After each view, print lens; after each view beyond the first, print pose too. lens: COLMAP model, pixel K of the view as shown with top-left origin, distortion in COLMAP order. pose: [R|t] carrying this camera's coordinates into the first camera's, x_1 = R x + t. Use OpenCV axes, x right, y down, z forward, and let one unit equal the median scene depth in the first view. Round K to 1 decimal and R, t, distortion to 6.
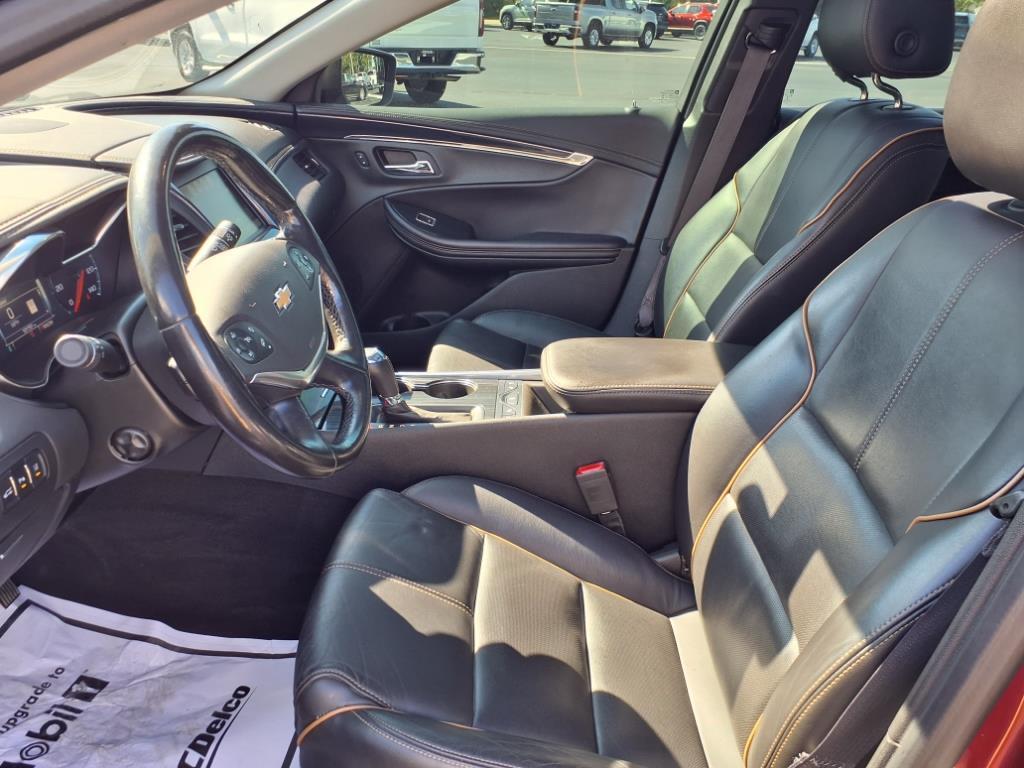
lens RADIAL K [[786.7, 0, 508.7], [0, 786.7, 382.2], [0, 0, 1]] dist [0.053479, -0.105004]
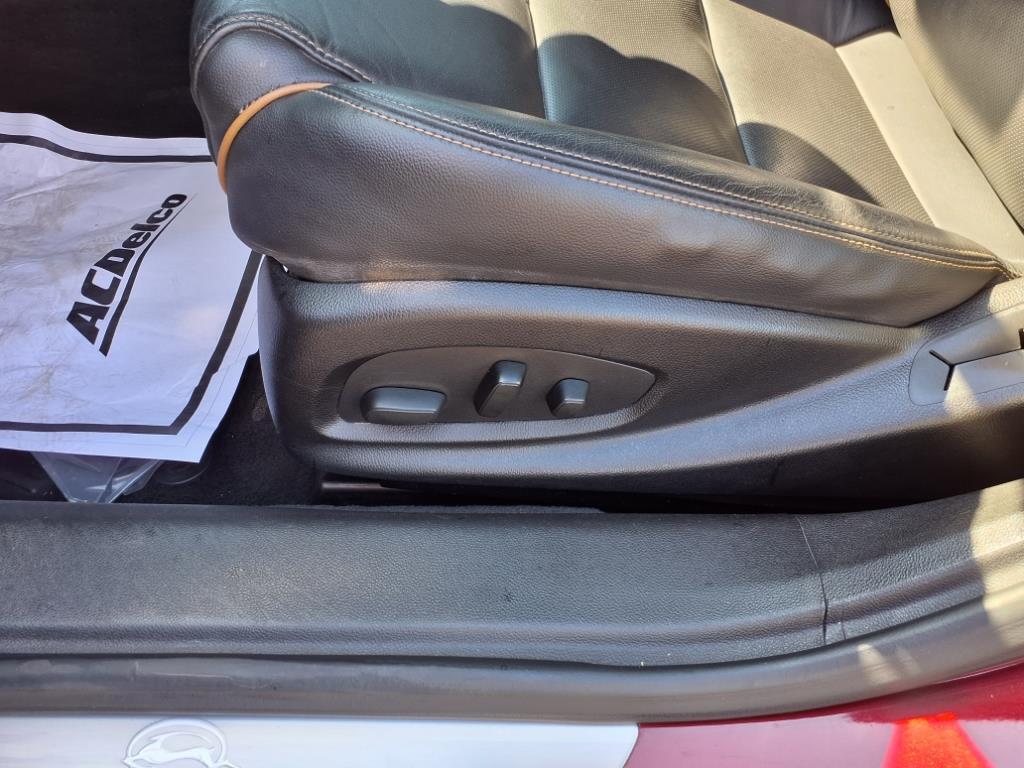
lens RADIAL K [[786.7, 0, 508.7], [0, 786.7, 382.2], [0, 0, 1]] dist [0.053479, -0.105004]
pose [[0.999417, -0.032473, -0.010565, -0.052772], [0.033842, 0.900465, 0.433610, 0.258891], [-0.004568, -0.433715, 0.901039, 0.338937]]
